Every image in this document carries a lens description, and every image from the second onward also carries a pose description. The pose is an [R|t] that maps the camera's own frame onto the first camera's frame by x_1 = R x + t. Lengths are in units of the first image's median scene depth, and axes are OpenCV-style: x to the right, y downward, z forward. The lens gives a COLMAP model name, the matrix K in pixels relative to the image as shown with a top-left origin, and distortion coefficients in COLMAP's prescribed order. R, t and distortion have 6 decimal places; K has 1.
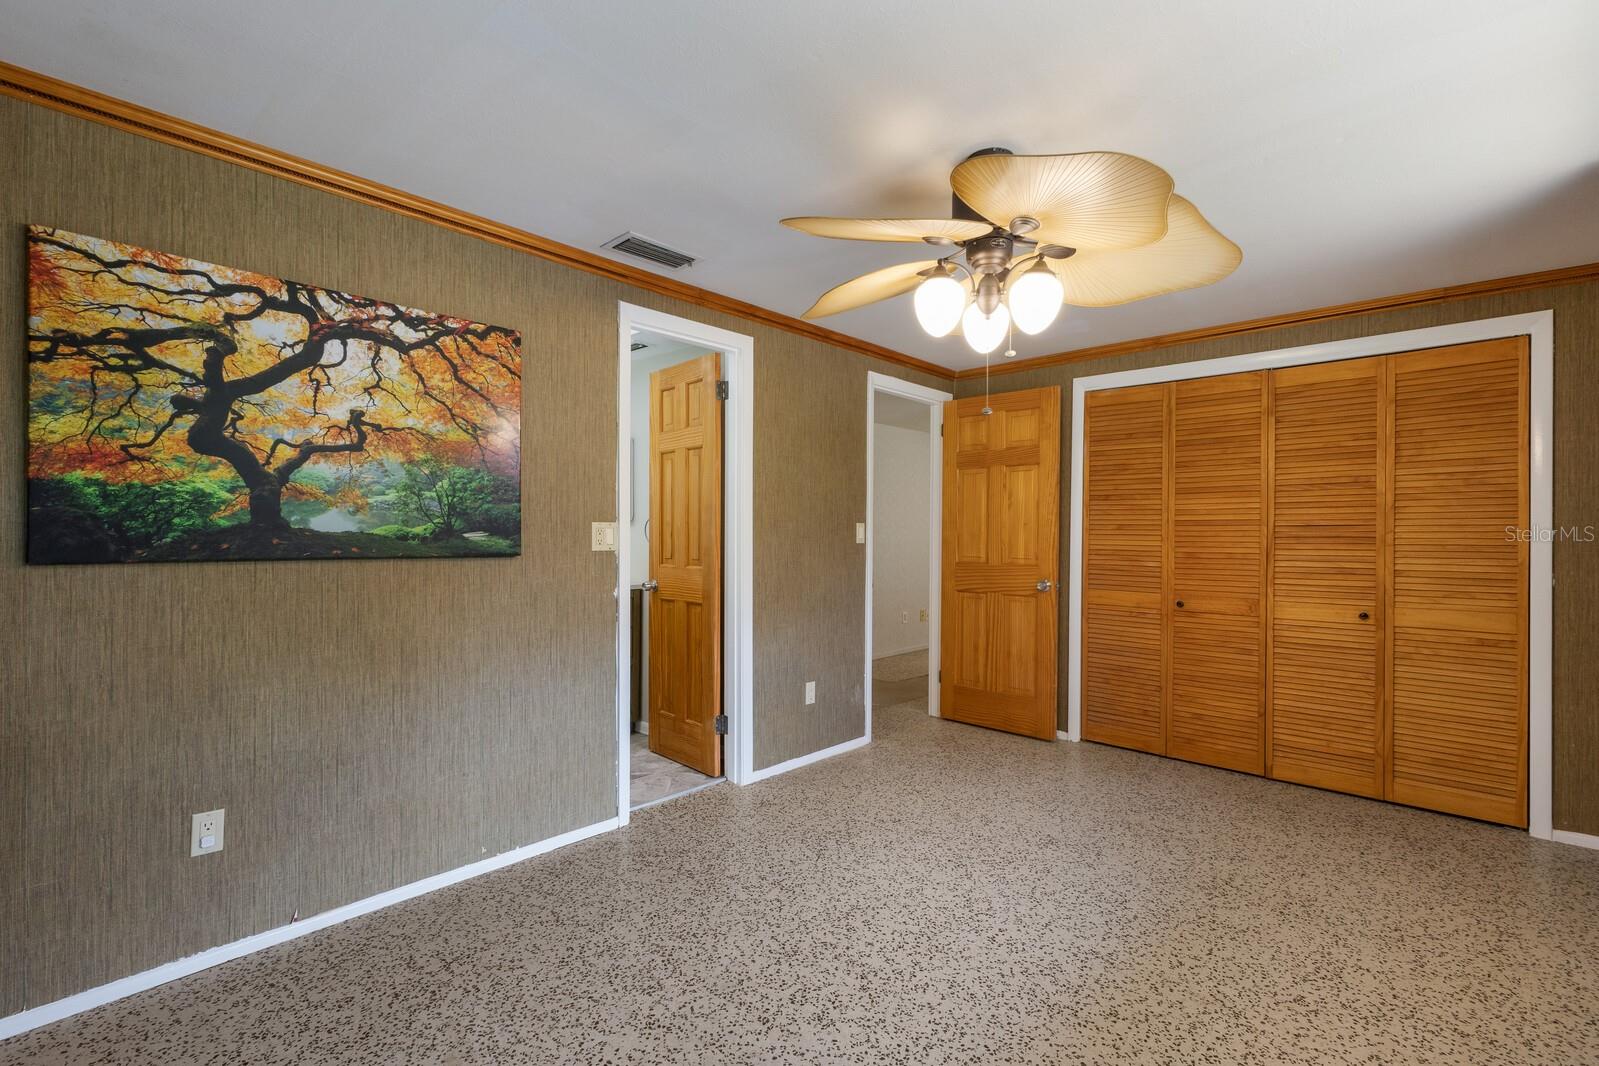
lens RADIAL K [[713.2, 0, 805.6], [0, 713.2, 535.0], [0, 0, 1]] dist [0.001570, -0.000763]
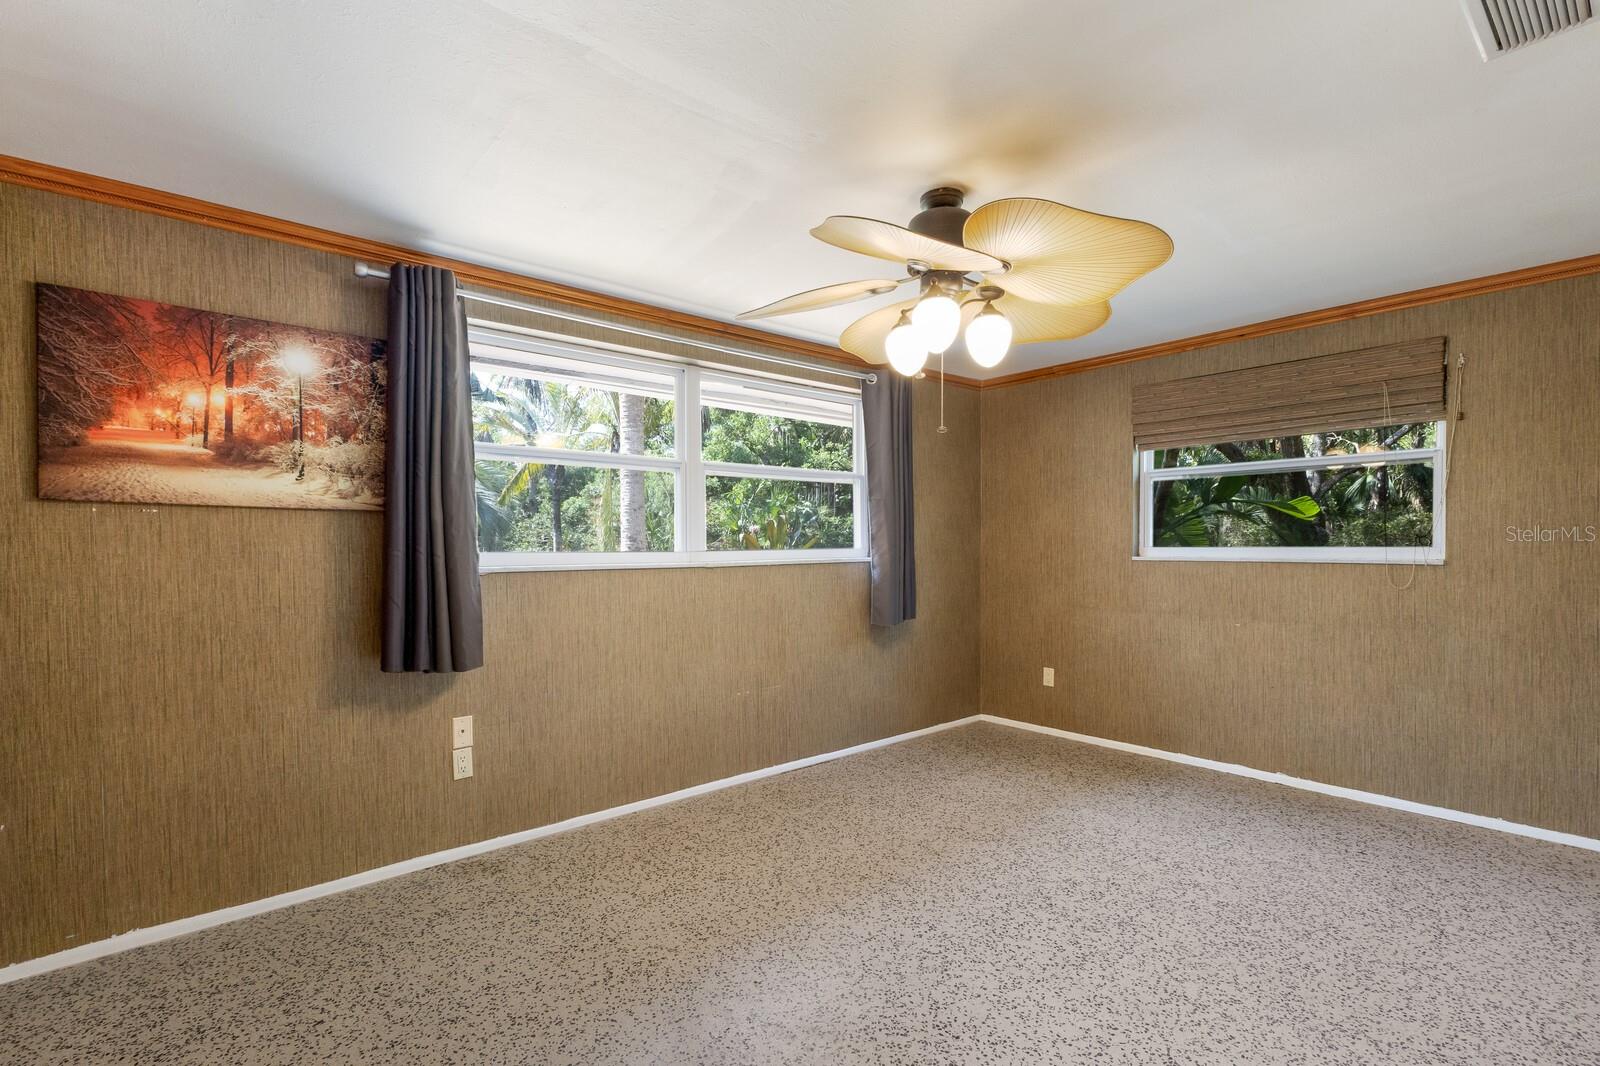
lens RADIAL K [[713.6, 0, 806.1], [0, 713.6, 535.0], [0, 0, 1]] dist [0.001570, -0.000763]
pose [[-0.994173, 0.002714, 0.107763, 0.328819], [0.001196, 0.999899, -0.014151, 0.004947], [-0.107790, -0.013939, -0.994076, 2.055939]]
